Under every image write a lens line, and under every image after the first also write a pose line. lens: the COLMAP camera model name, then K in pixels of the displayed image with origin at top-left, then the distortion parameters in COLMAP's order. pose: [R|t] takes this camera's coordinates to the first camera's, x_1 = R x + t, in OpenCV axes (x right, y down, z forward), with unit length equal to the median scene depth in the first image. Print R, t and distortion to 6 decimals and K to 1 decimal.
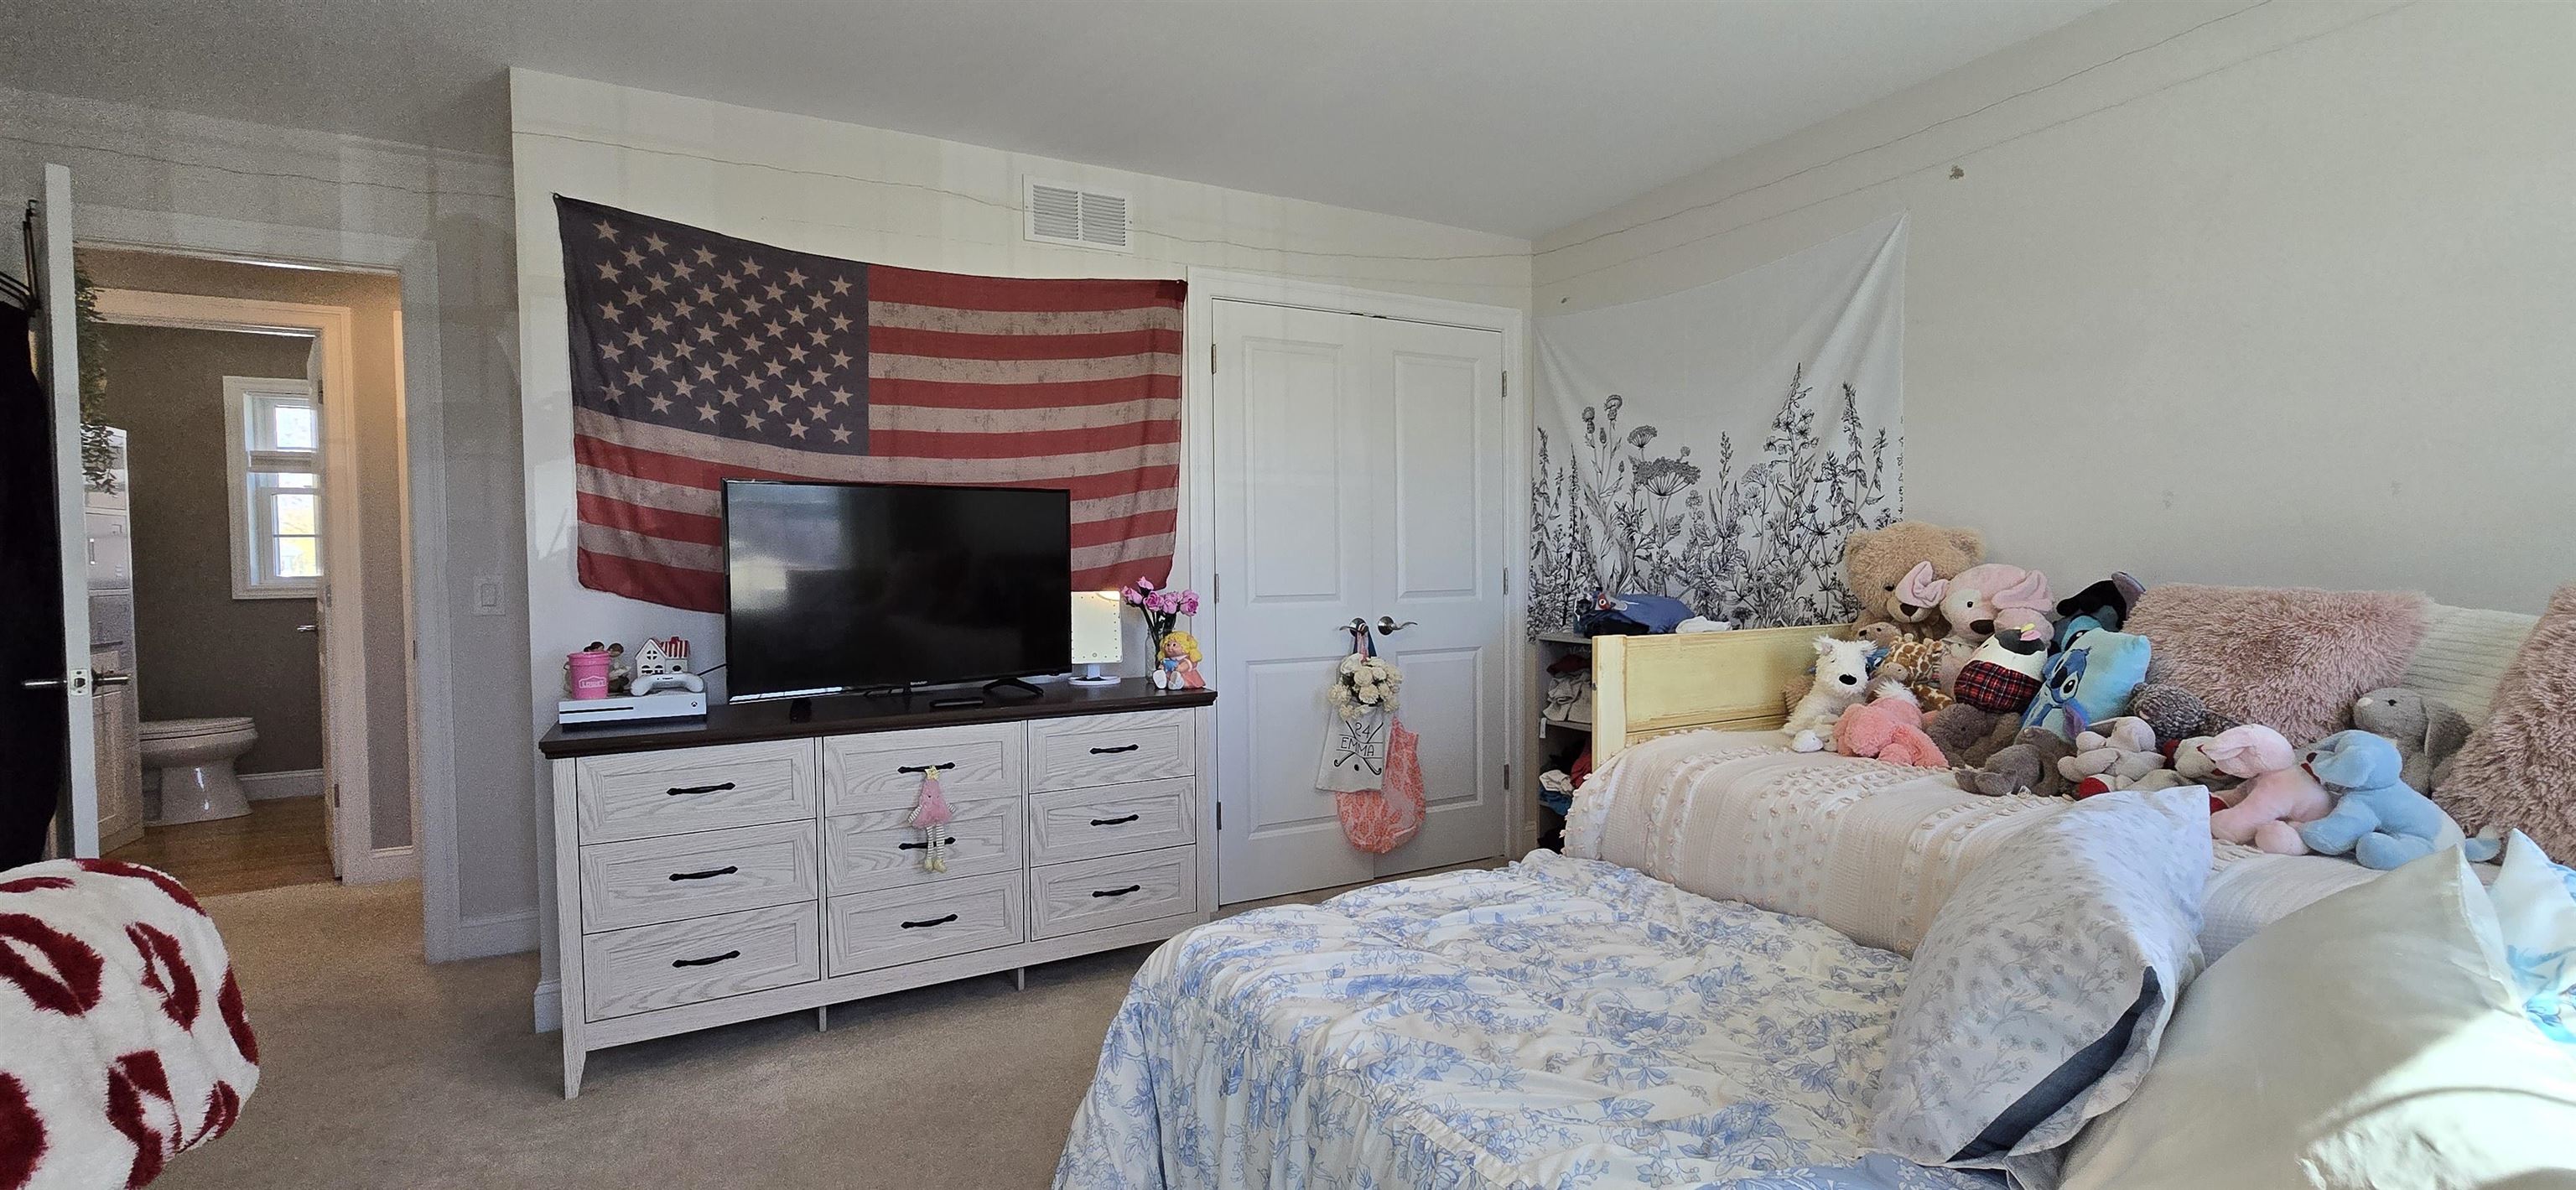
lens RADIAL K [[1037.4, 0, 1288.0], [0, 1037.4, 595.0], [0, 0, 1]] dist [-0.009814, 0.000024]
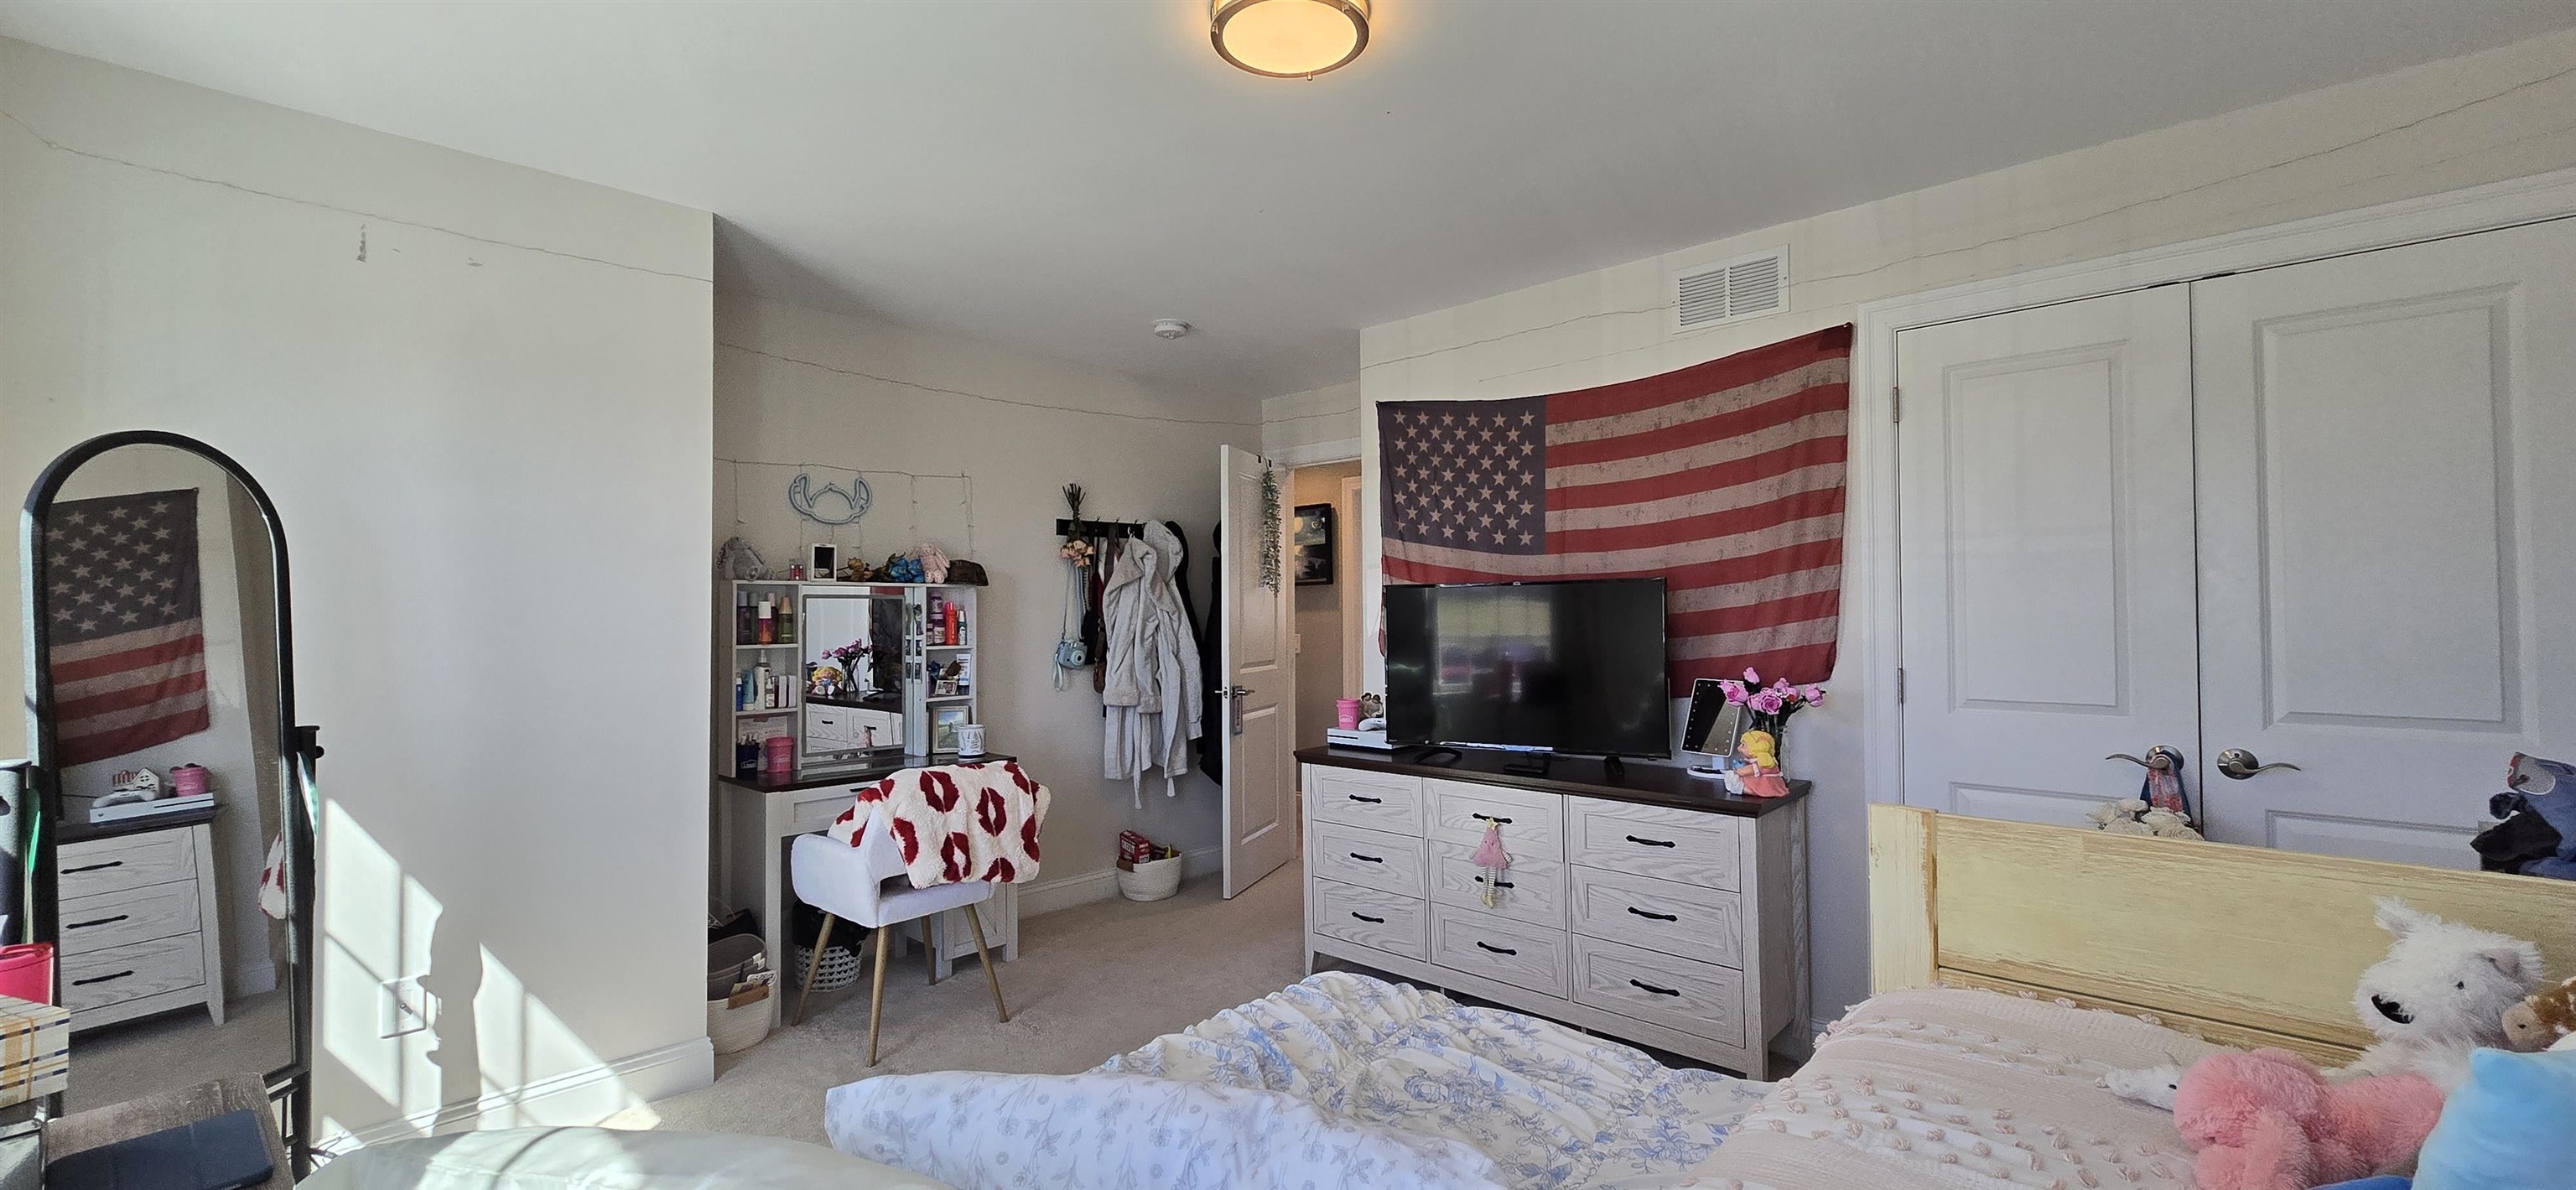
lens RADIAL K [[1051.0, 0, 1308.8], [0, 1051.0, 595.5], [0, 0, 1]] dist [-0.004371, -0.000151]
pose [[0.326618, -0.008560, -0.945118, 0.726996], [-0.030288, 0.999351, -0.019519, -0.060772], [0.944671, 0.035001, 0.326146, 0.384124]]
